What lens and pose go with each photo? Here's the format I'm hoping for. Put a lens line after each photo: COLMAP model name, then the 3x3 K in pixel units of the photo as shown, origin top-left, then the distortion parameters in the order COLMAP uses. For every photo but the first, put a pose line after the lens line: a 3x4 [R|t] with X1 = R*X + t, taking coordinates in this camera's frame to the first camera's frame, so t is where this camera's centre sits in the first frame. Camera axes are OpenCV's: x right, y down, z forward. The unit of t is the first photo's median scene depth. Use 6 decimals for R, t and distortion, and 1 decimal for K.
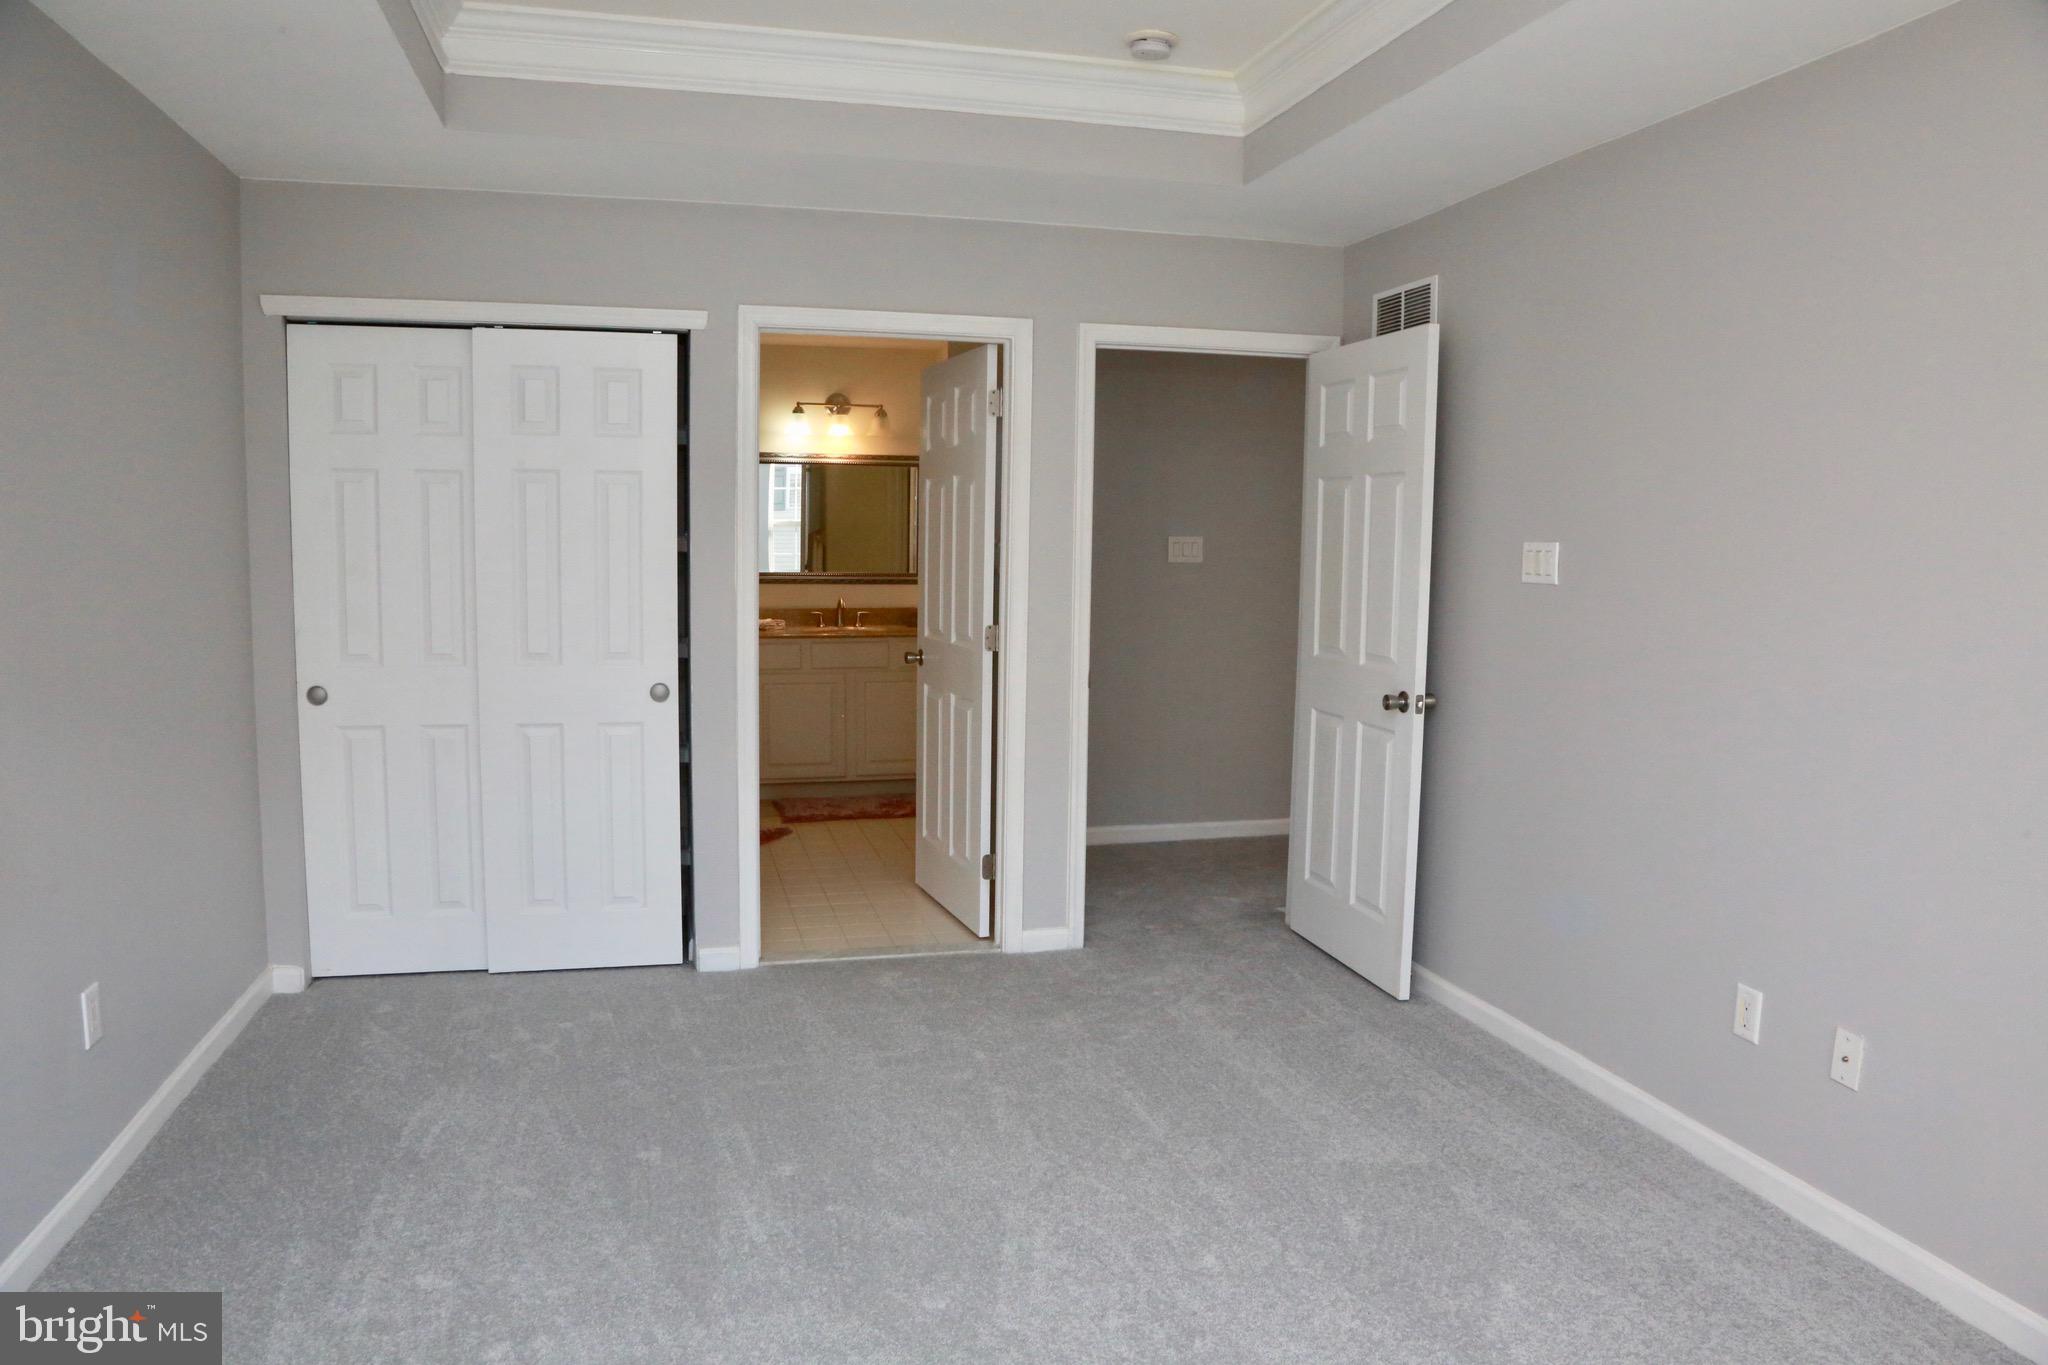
lens RADIAL K [[1405.9, 0, 1032.9], [0, 1405.9, 682.3], [0, 0, 1]] dist [-0.117123, 0.061000]
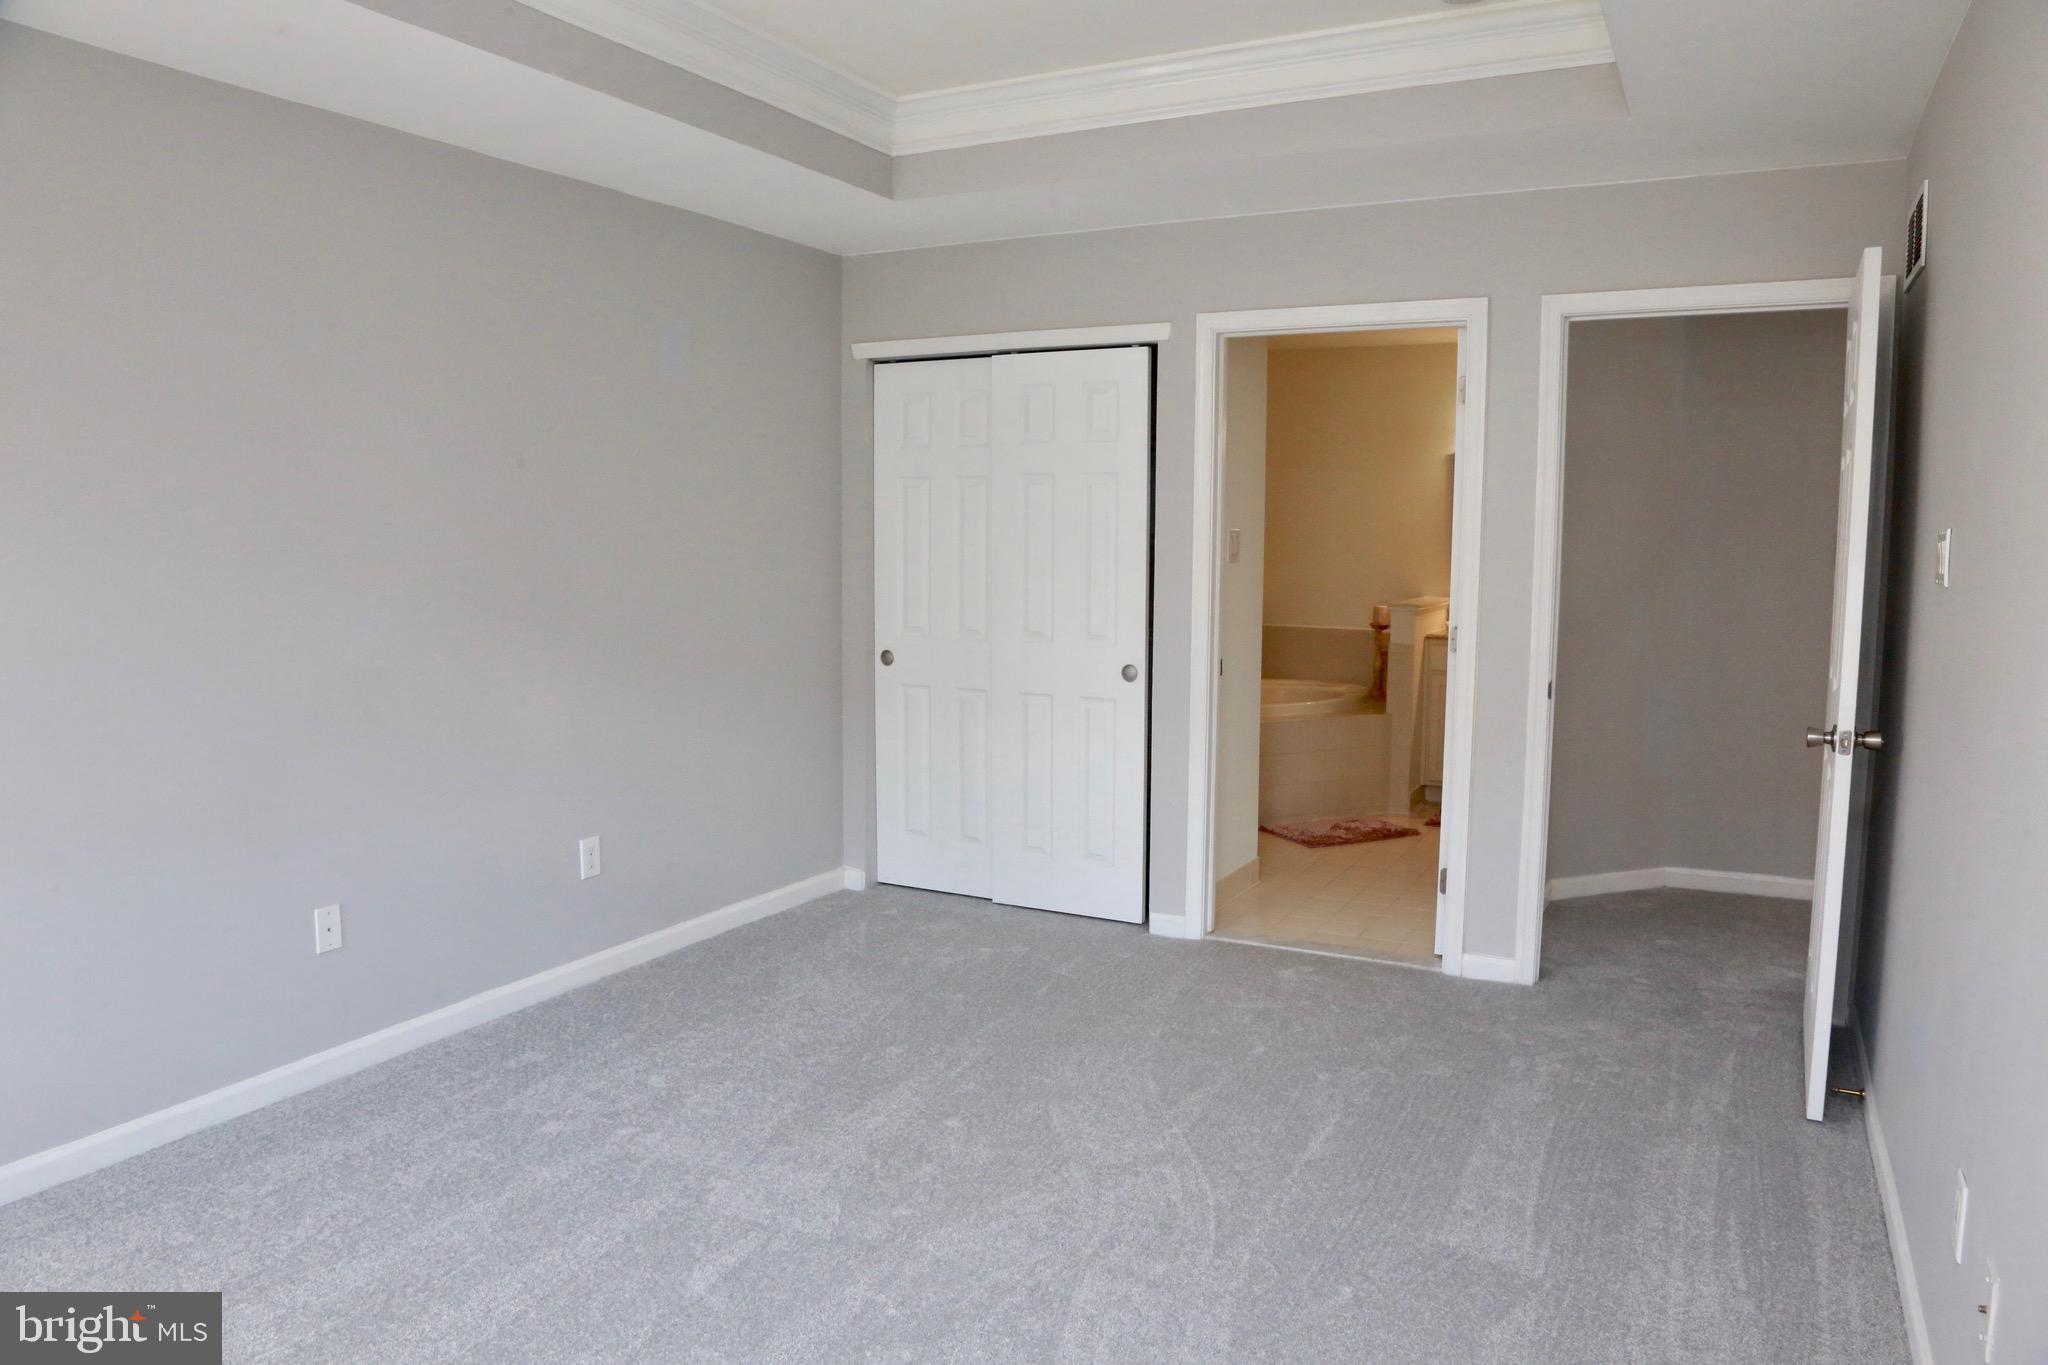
lens RADIAL K [[1405.9, 0, 1025.6], [0, 1405.9, 675.6], [0, 0, 1]] dist [-0.117123, 0.061000]
pose [[0.737602, 0.060241, -0.672543, 0.427850], [-0.065690, 0.997690, 0.017321, -0.004688], [0.672033, 0.031403, 0.739855, 0.128614]]
